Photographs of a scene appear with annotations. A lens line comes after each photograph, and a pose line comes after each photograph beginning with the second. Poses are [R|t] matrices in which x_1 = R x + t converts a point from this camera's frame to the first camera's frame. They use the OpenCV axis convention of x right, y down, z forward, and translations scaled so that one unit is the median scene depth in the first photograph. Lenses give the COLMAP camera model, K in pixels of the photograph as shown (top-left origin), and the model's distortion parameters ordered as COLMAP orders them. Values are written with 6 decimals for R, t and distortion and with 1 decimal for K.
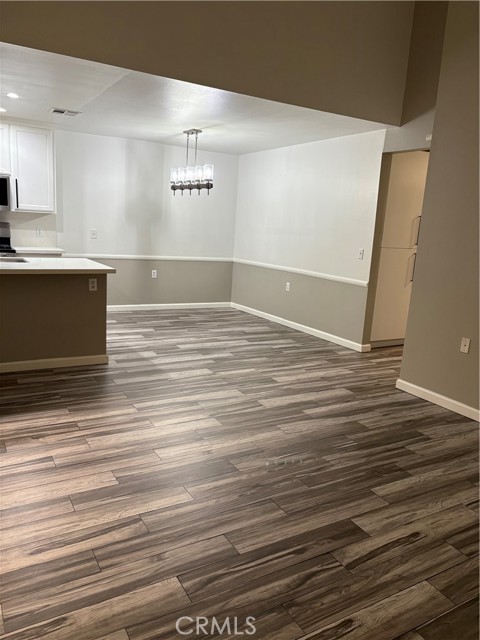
lens RADIAL K [[481.1, 0, 240.0], [0, 481.1, 320.0], [0, 0, 1]] dist [0.025227, -0.005730]
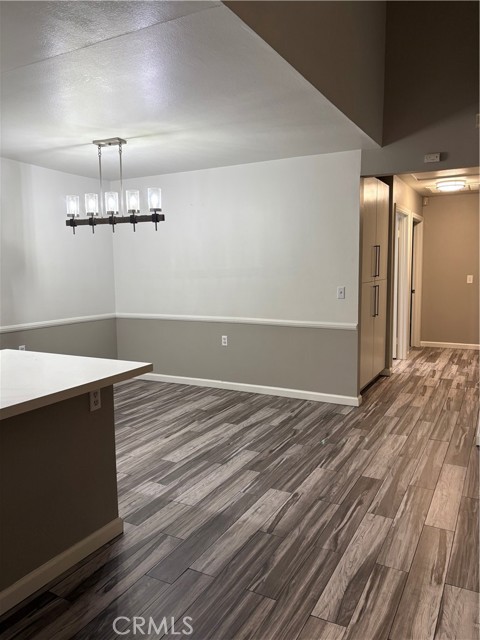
lens RADIAL K [[481.1, 0, 240.0], [0, 481.1, 320.0], [0, 0, 1]] dist [0.025227, -0.005730]
pose [[0.853832, -0.125691, 0.505146, -0.359890], [0.161668, 0.986453, -0.027812, -0.099809], [-0.494808, 0.105413, 0.862585, 0.377901]]
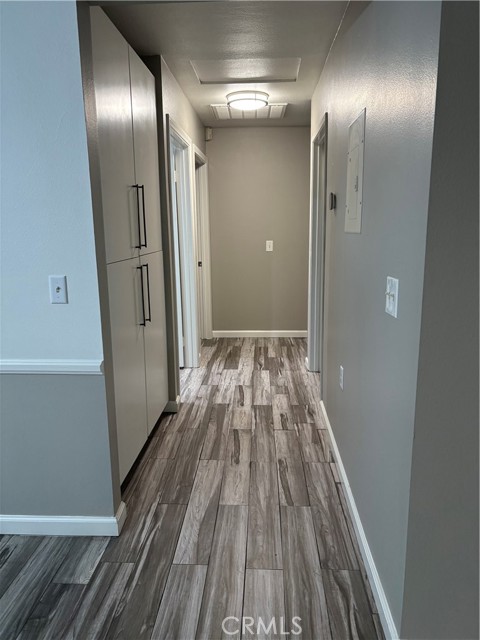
lens RADIAL K [[481.1, 0, 240.0], [0, 481.1, 320.0], [0, 0, 1]] dist [0.025227, -0.005730]
pose [[0.546282, -0.224033, 0.807085, 0.029156], [0.208210, 0.969642, 0.128227, -0.140541], [-0.811311, 0.097995, 0.576344, 0.722253]]
